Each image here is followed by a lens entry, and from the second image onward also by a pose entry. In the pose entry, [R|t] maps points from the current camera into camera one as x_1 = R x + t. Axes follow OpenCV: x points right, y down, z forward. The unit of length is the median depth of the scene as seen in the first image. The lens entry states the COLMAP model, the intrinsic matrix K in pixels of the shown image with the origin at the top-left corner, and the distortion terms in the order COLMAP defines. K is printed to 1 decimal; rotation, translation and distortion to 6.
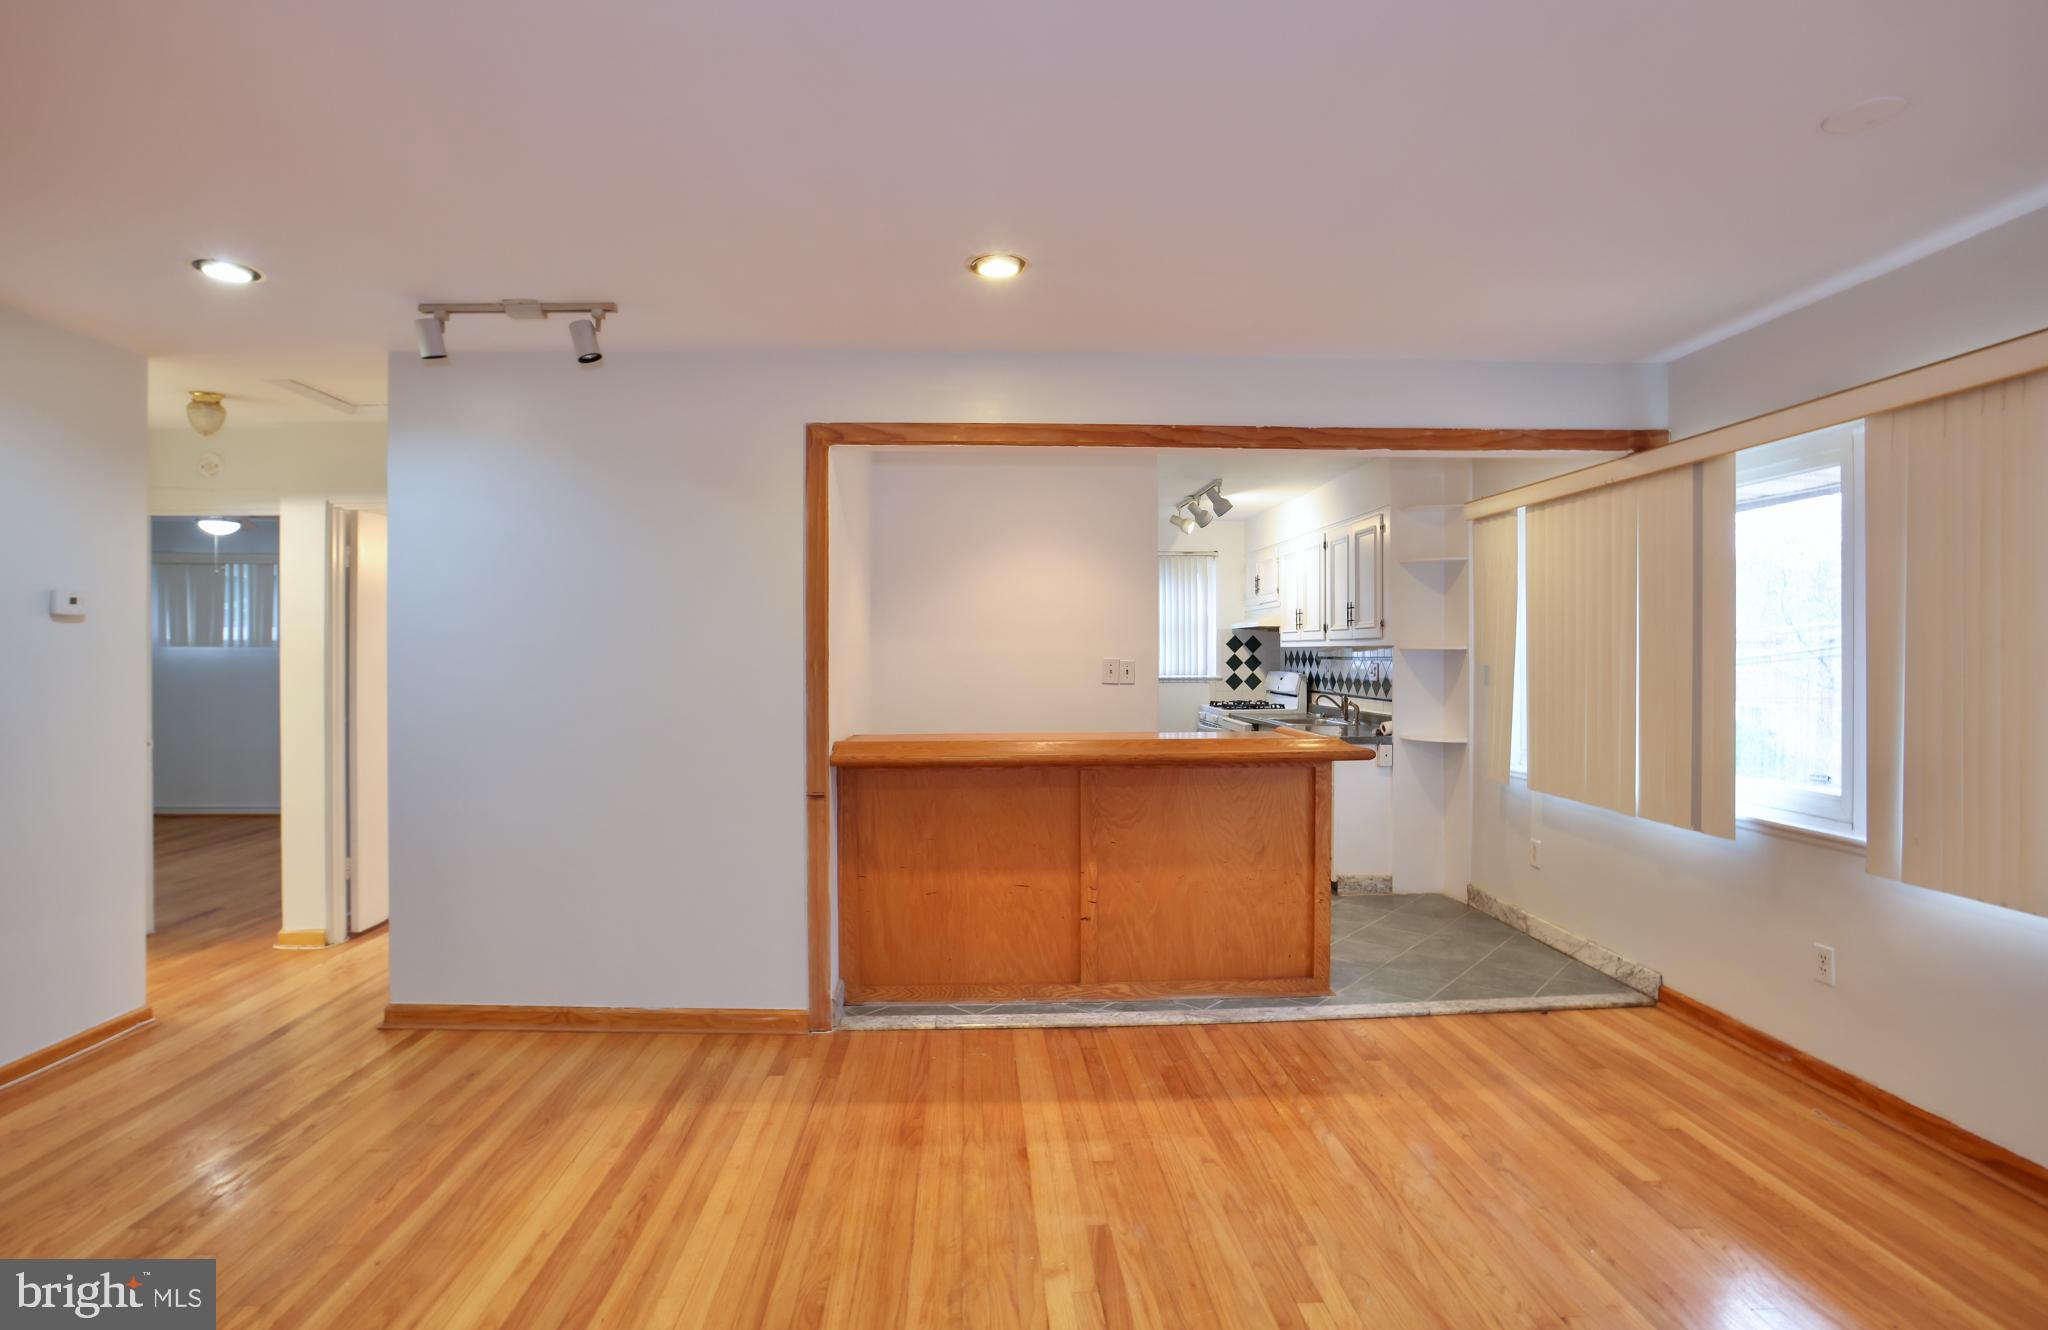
lens RADIAL K [[1005.6, 0, 1017.5], [0, 1005.6, 655.4], [0, 0, 1]] dist [-0.073805, 0.032508]
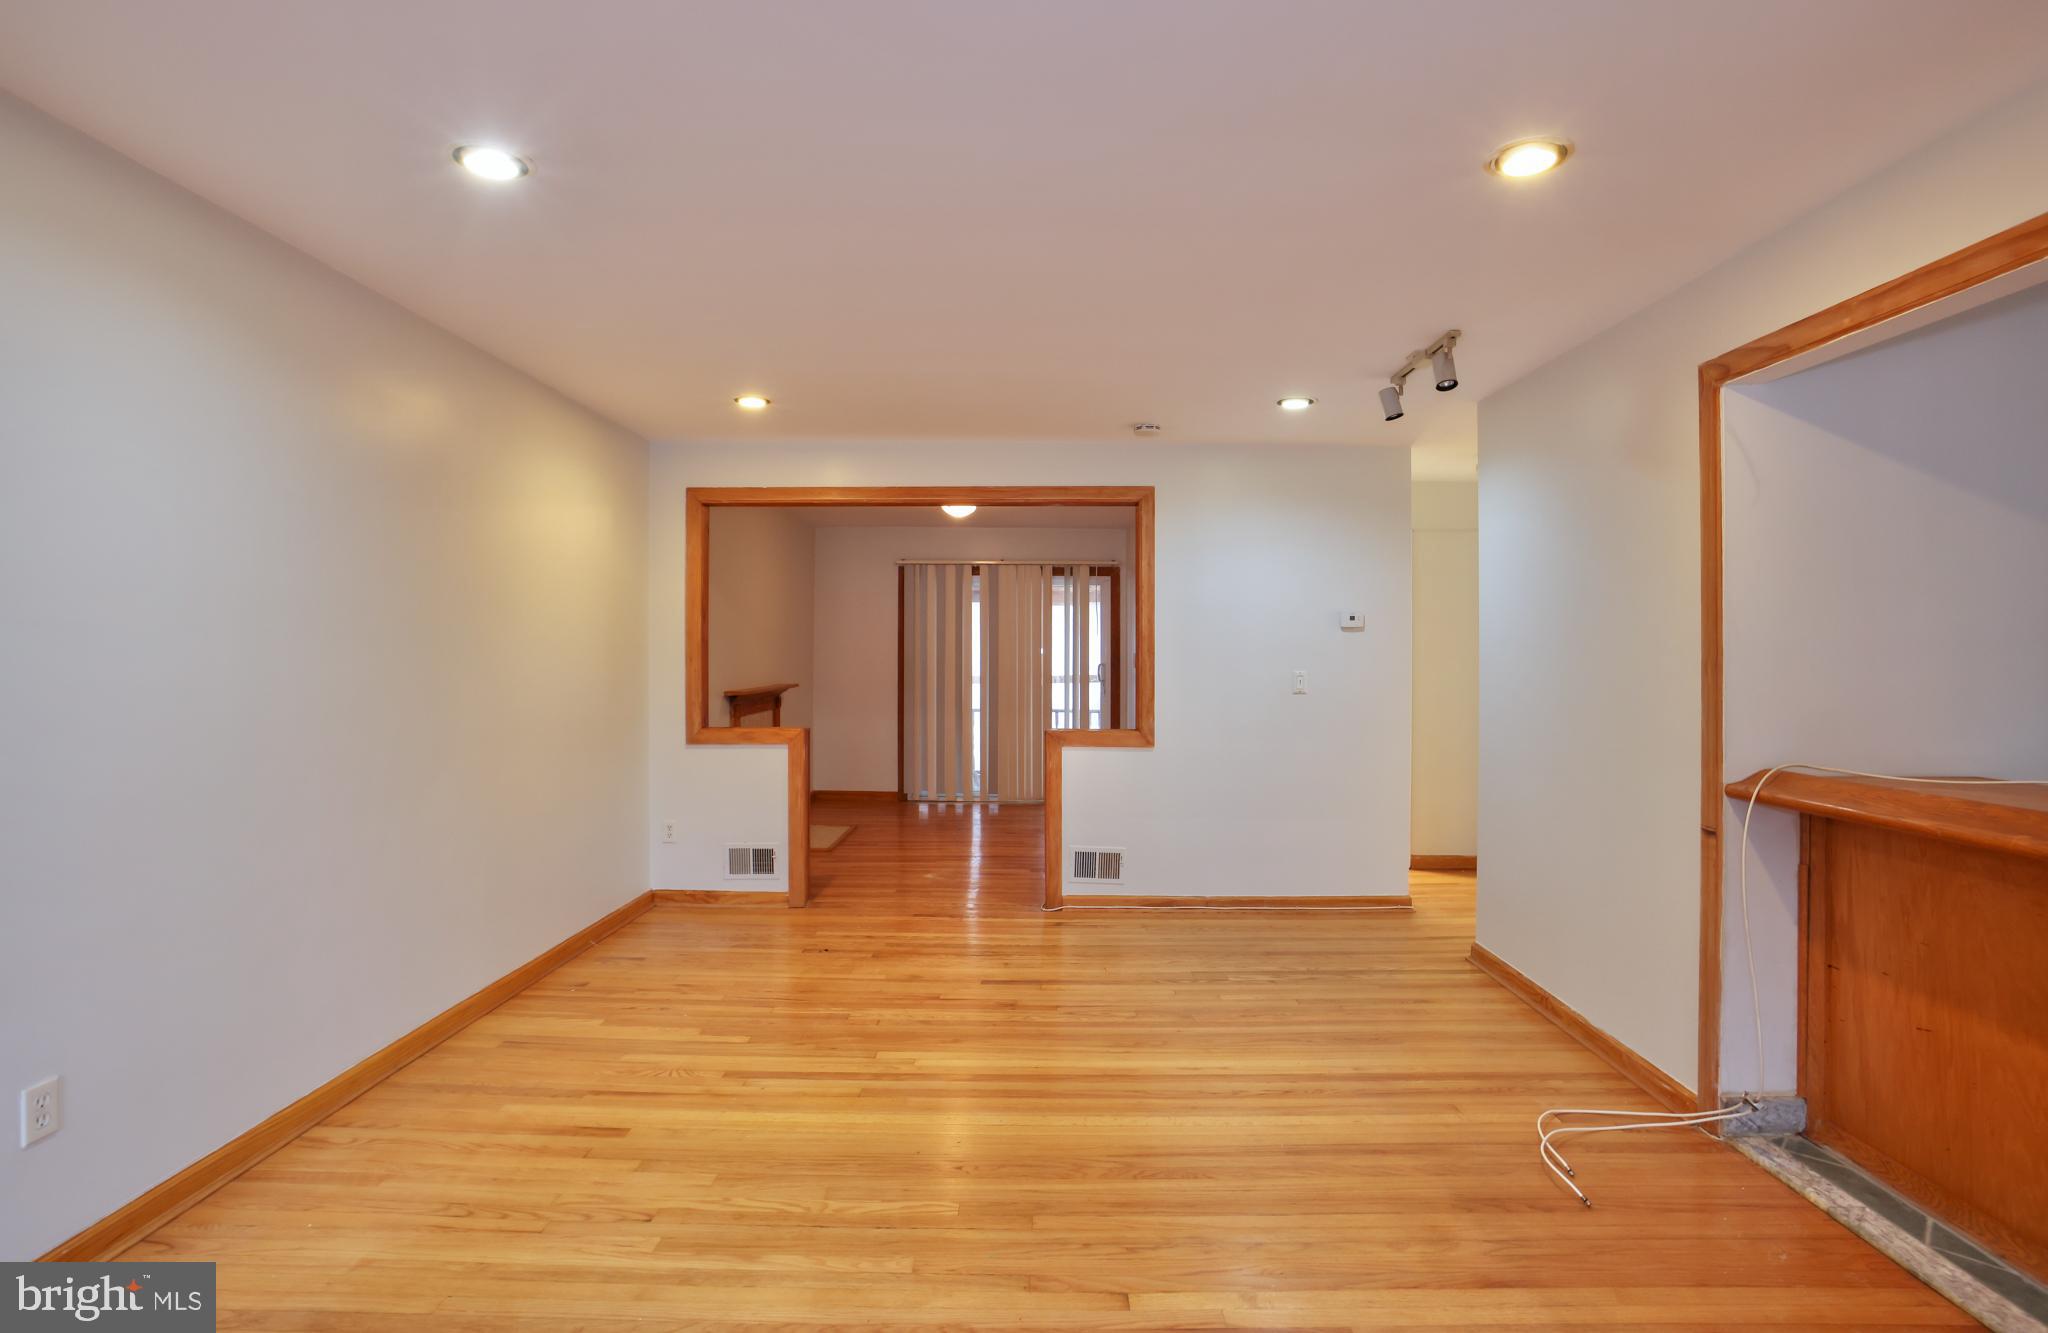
lens RADIAL K [[1005.6, 0, 1017.5], [0, 1005.6, 656.9], [0, 0, 1]] dist [-0.073805, 0.032508]
pose [[-0.069524, 0.006438, -0.997560, 0.556530], [-0.001702, 0.999977, 0.006572, -0.002575], [0.997579, 0.002155, -0.069511, 0.464648]]
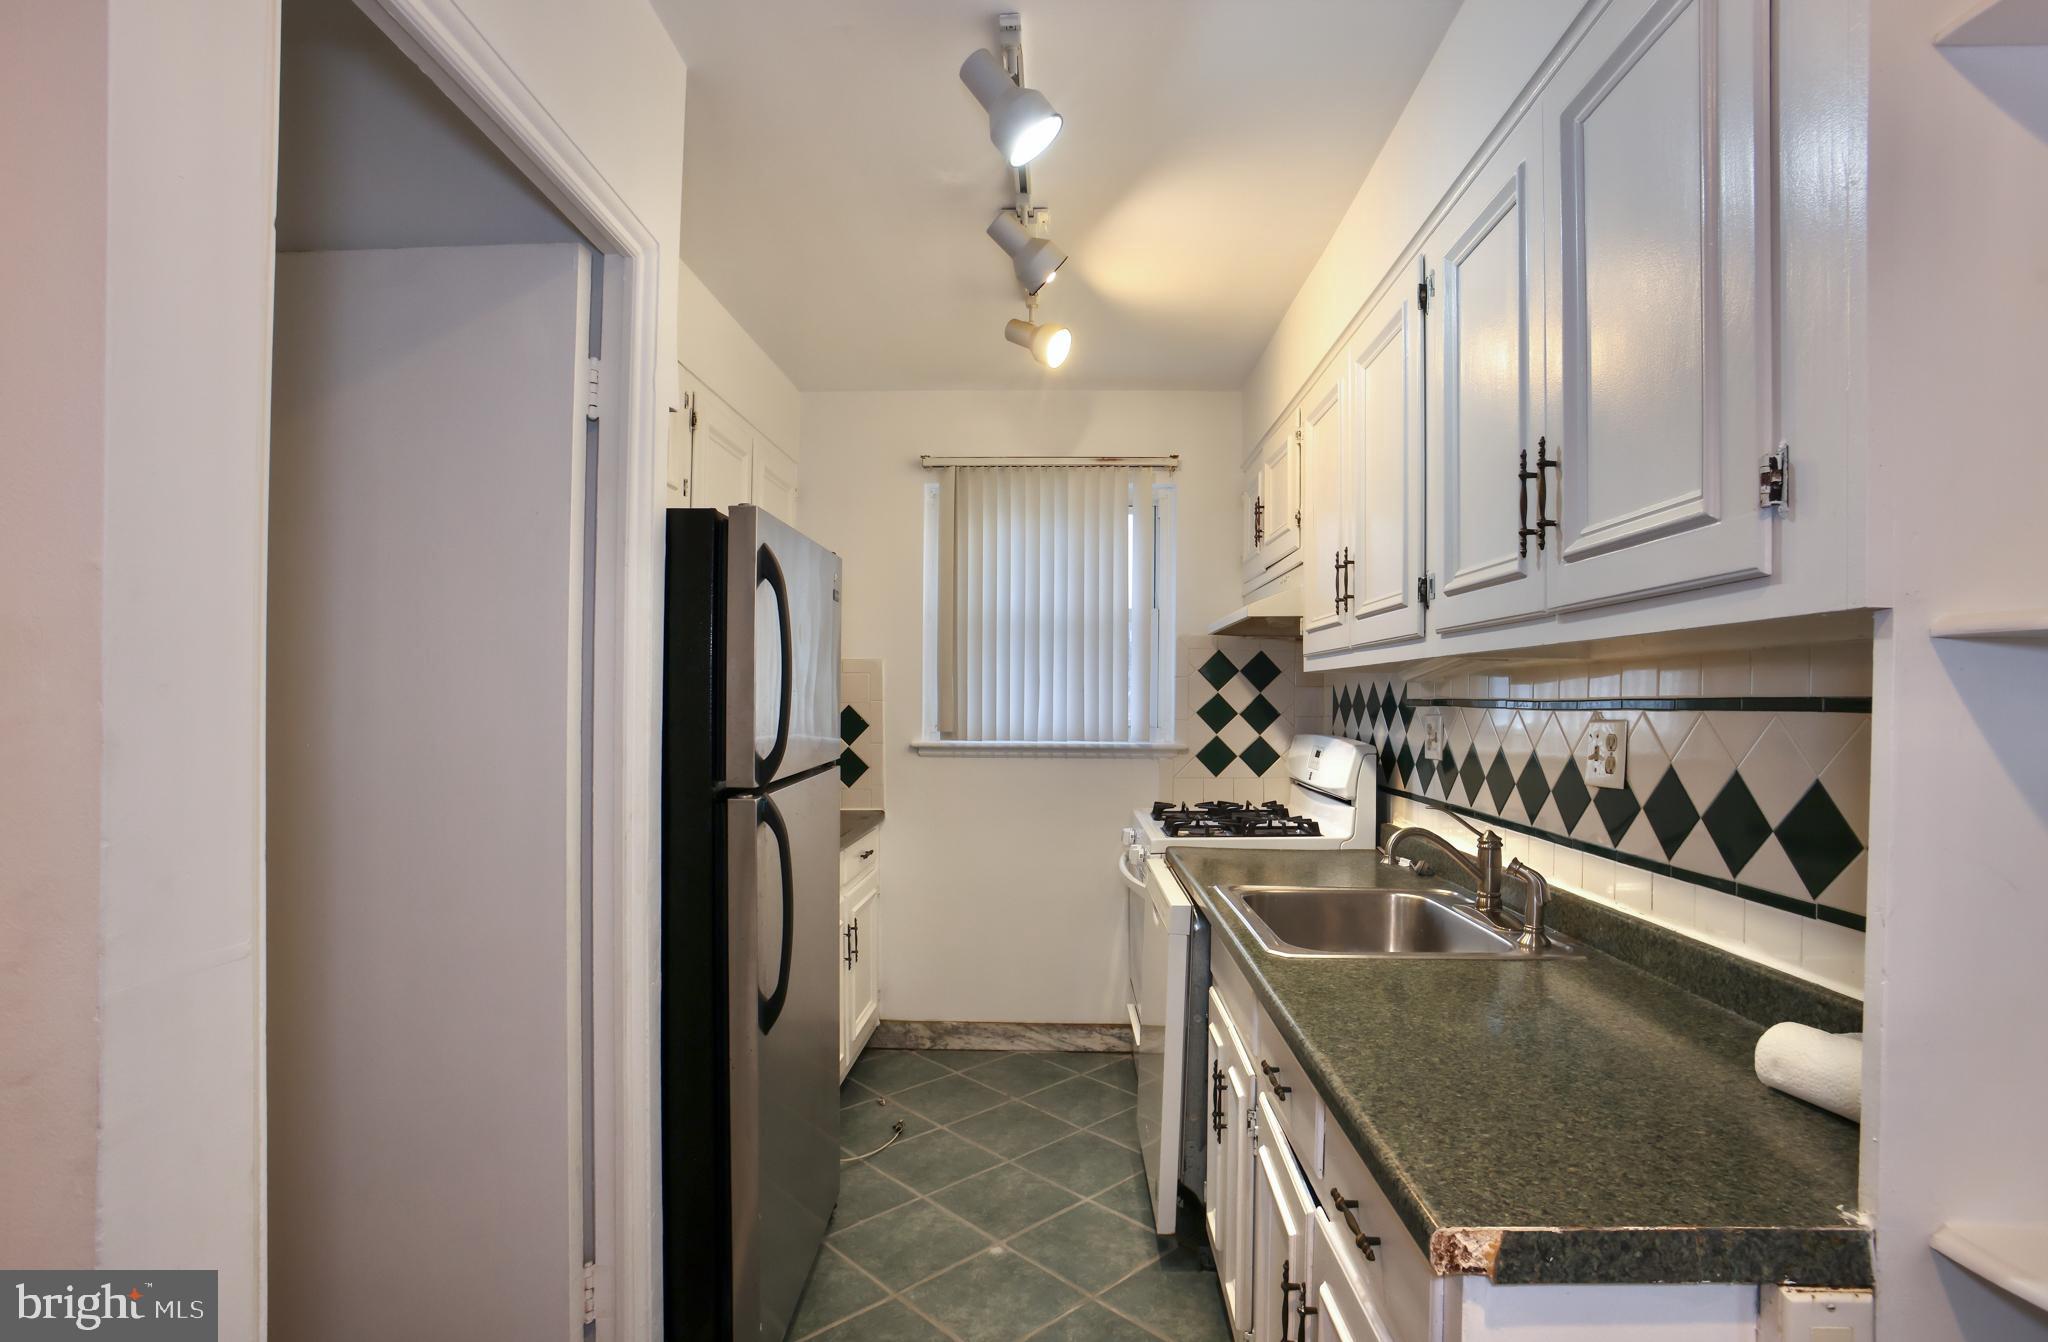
lens RADIAL K [[1012.9, 0, 1029.8], [0, 1012.9, 689.9], [0, 0, 1]] dist [-0.093735, 0.052429]
pose [[0.996219, 0.009427, -0.086363, 0.373132], [-0.010525, 0.999869, -0.012258, 0.007324], [0.086236, 0.013121, 0.996188, 1.193946]]
